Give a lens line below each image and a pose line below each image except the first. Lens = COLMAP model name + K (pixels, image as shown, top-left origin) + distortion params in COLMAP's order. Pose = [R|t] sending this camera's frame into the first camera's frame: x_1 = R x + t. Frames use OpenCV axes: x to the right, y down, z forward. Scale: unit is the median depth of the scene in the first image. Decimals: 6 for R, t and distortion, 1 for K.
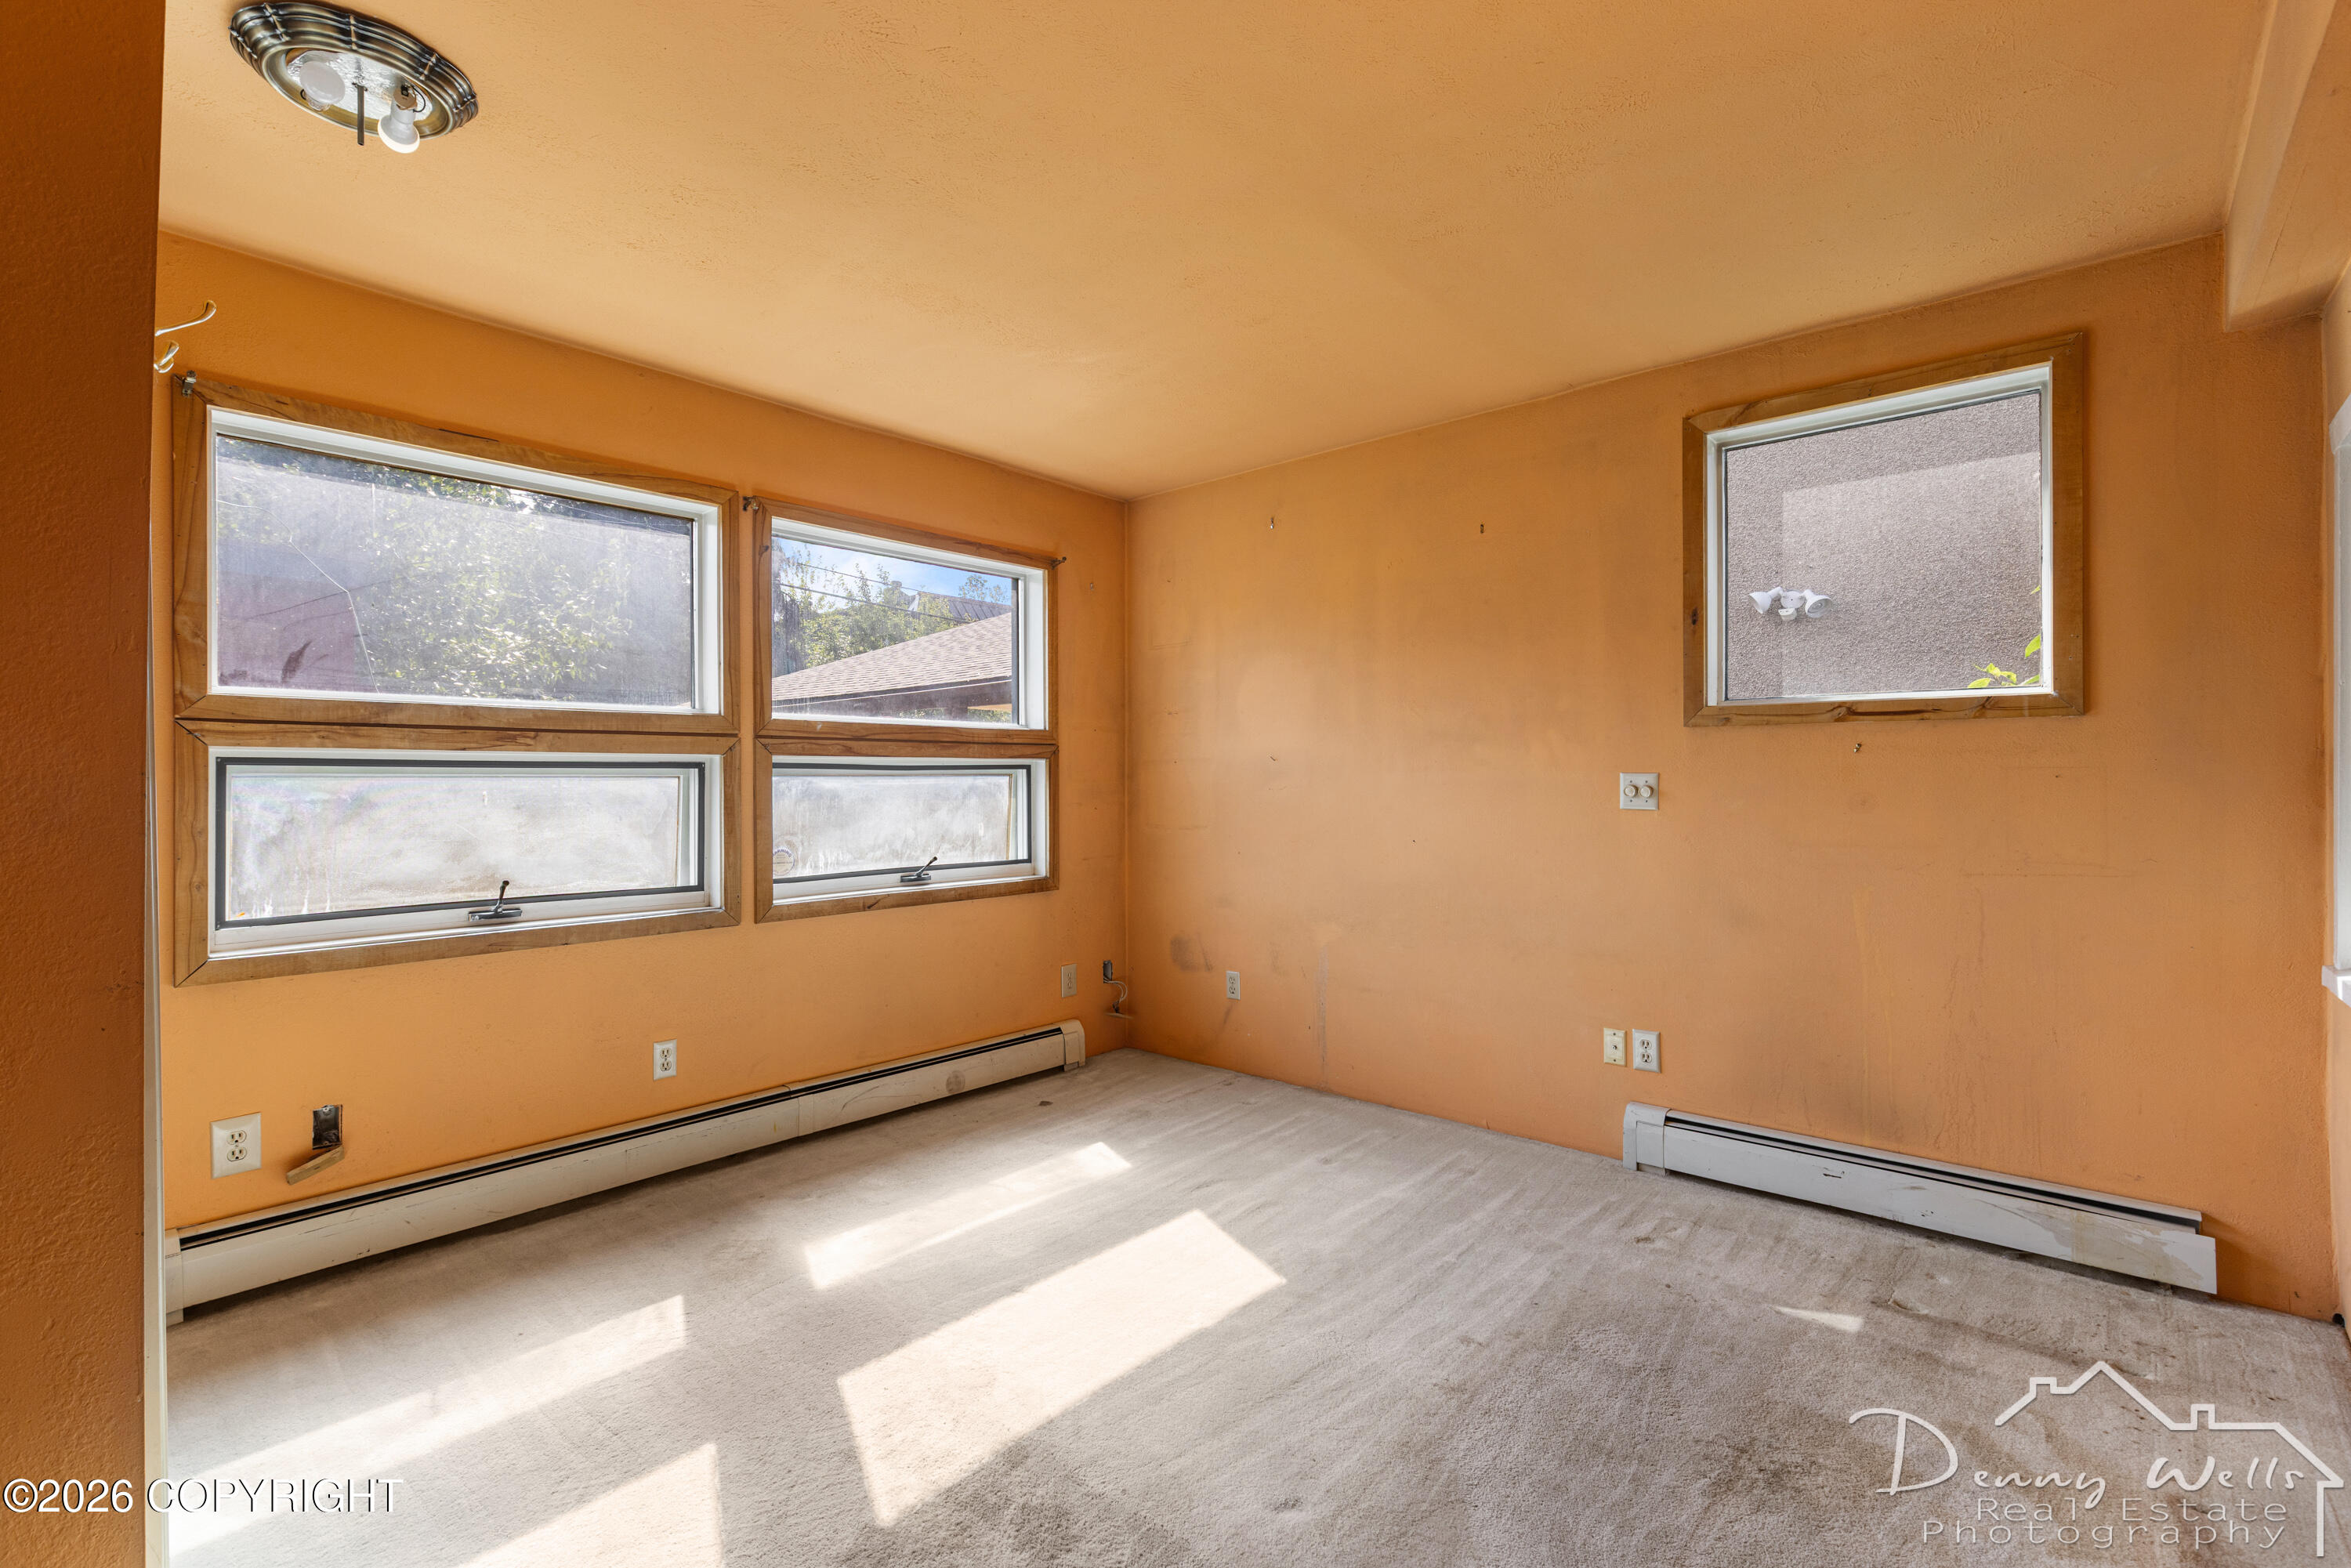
lens RADIAL K [[1045.3, 0, 1173.9], [0, 1045.3, 780.2], [0, 0, 1]] dist [0.001797, -0.000140]
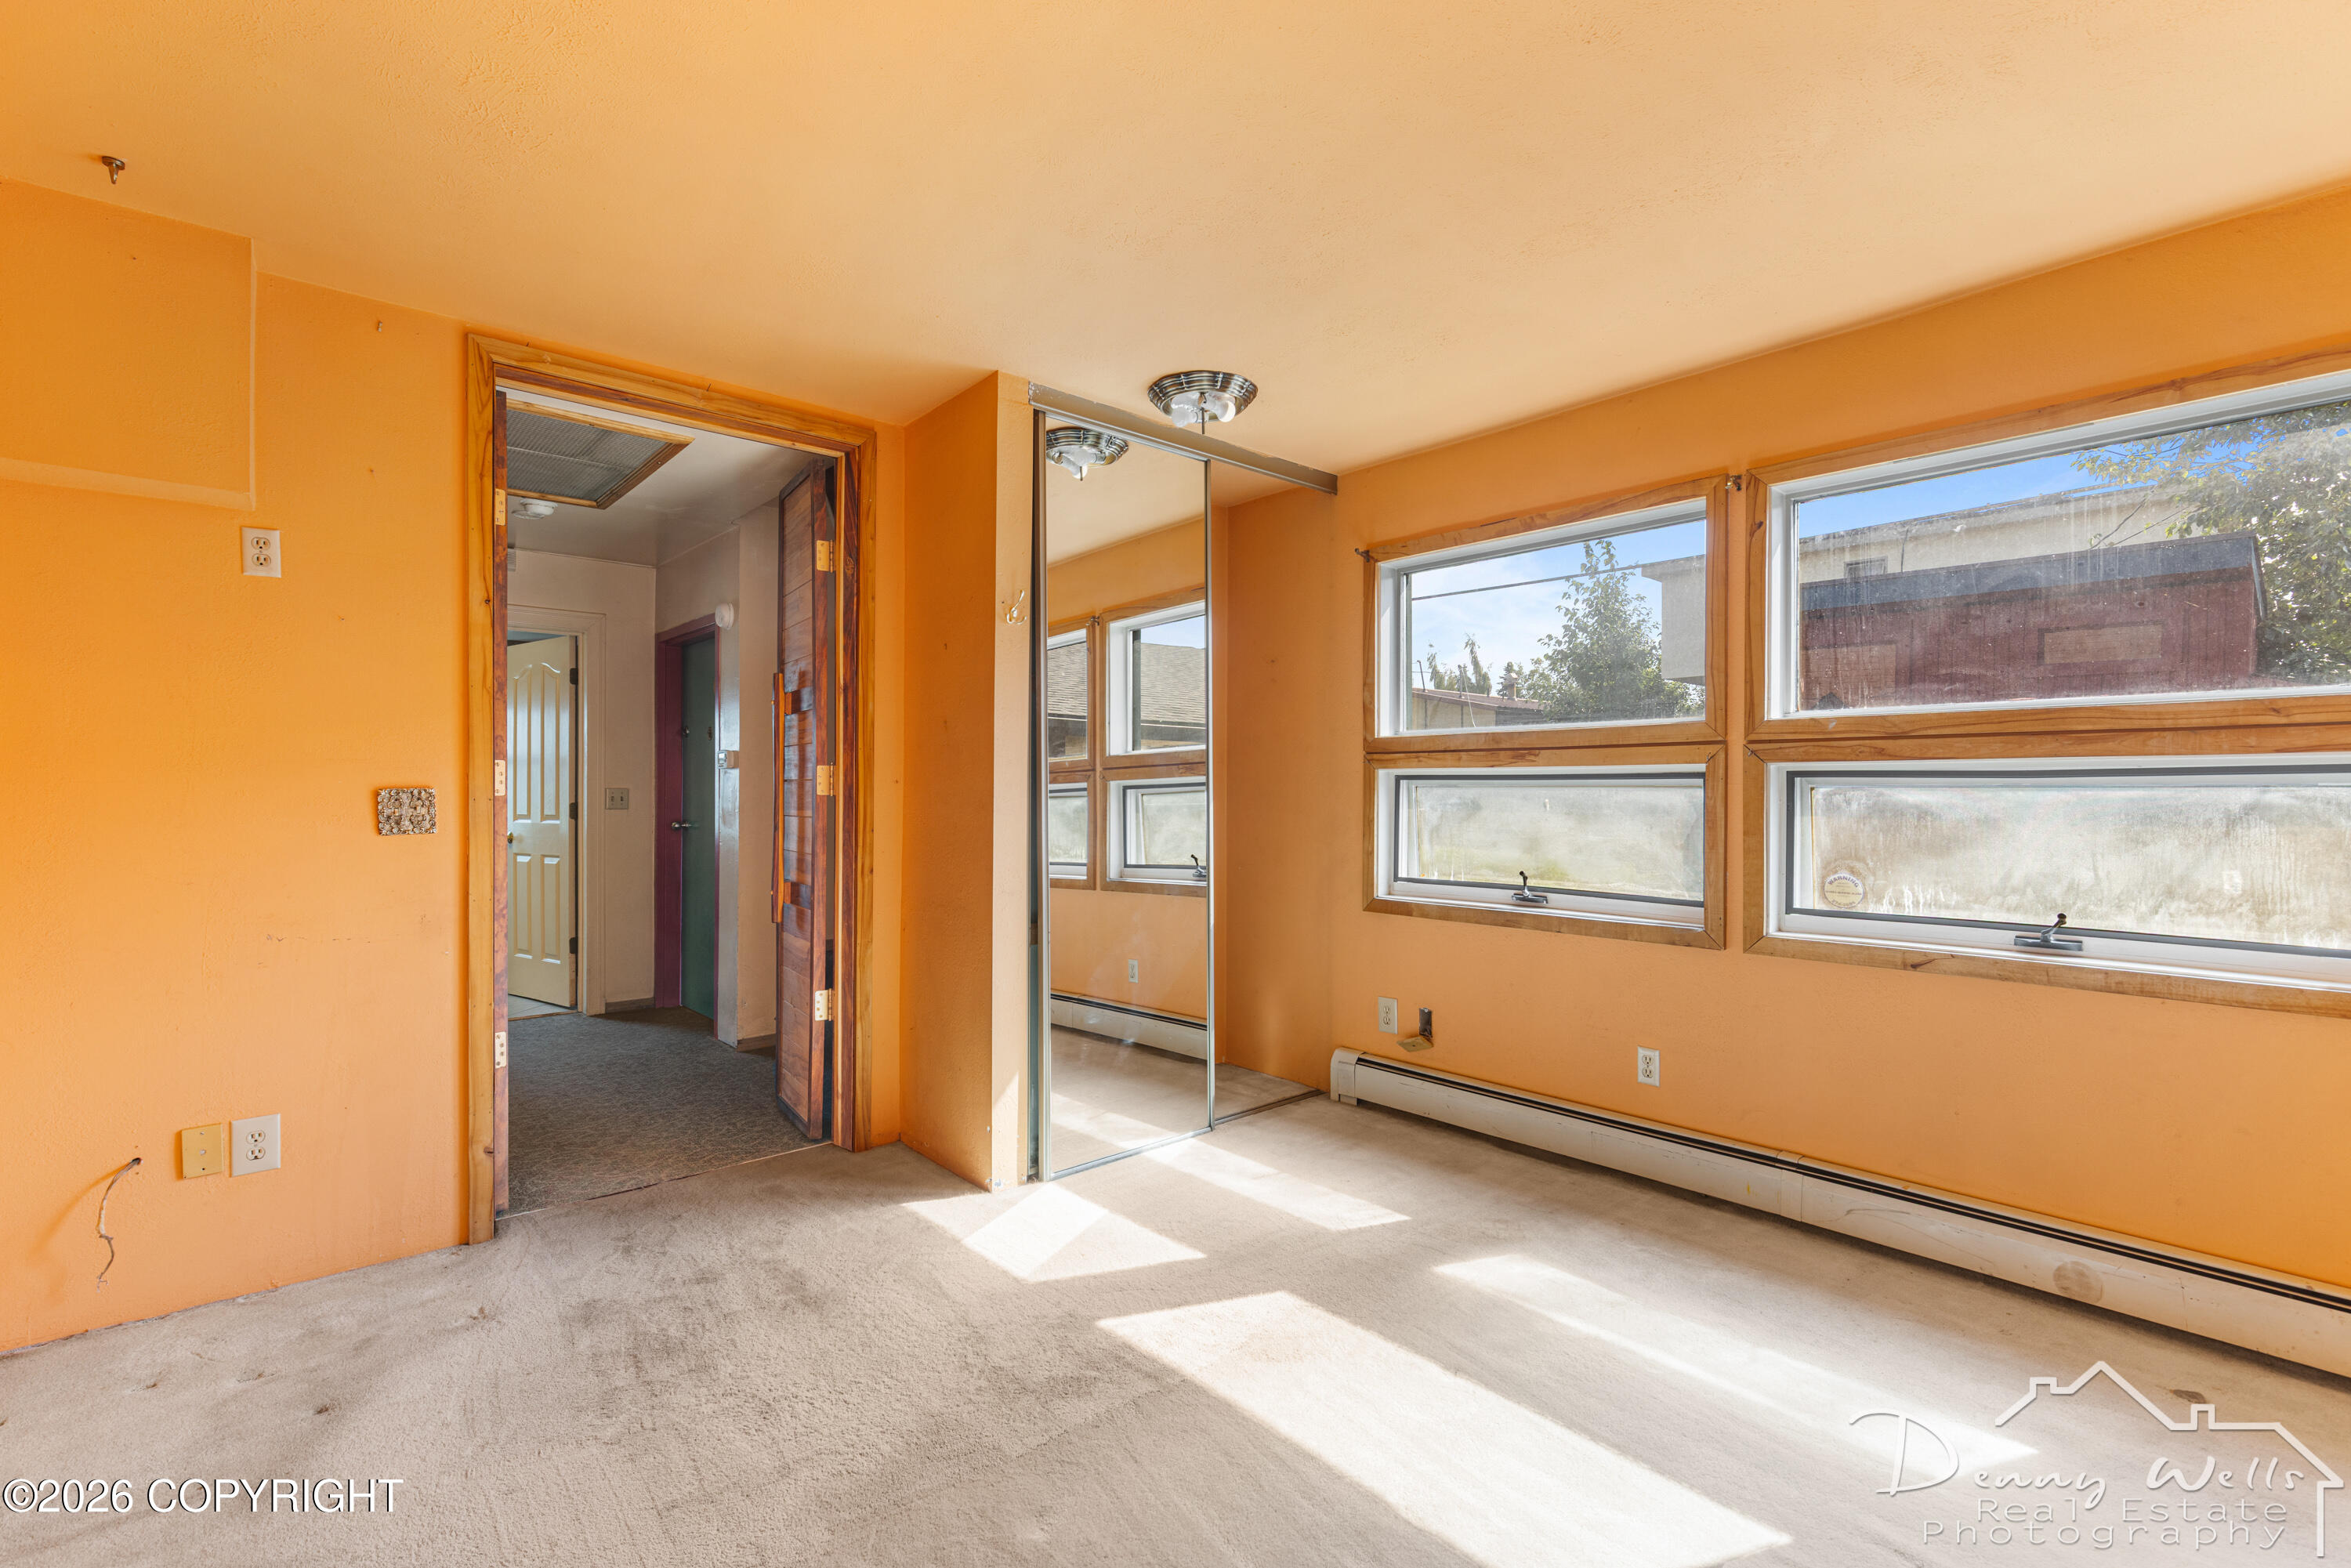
lens RADIAL K [[1045.3, 0, 1172.0], [0, 1045.3, 791.3], [0, 0, 1]] dist [0.001797, -0.000140]
pose [[-0.117742, 0.003731, -0.993037, 0.575756], [-0.004424, 0.999981, 0.004282, -0.001594], [0.993034, 0.004898, -0.117724, 0.663664]]
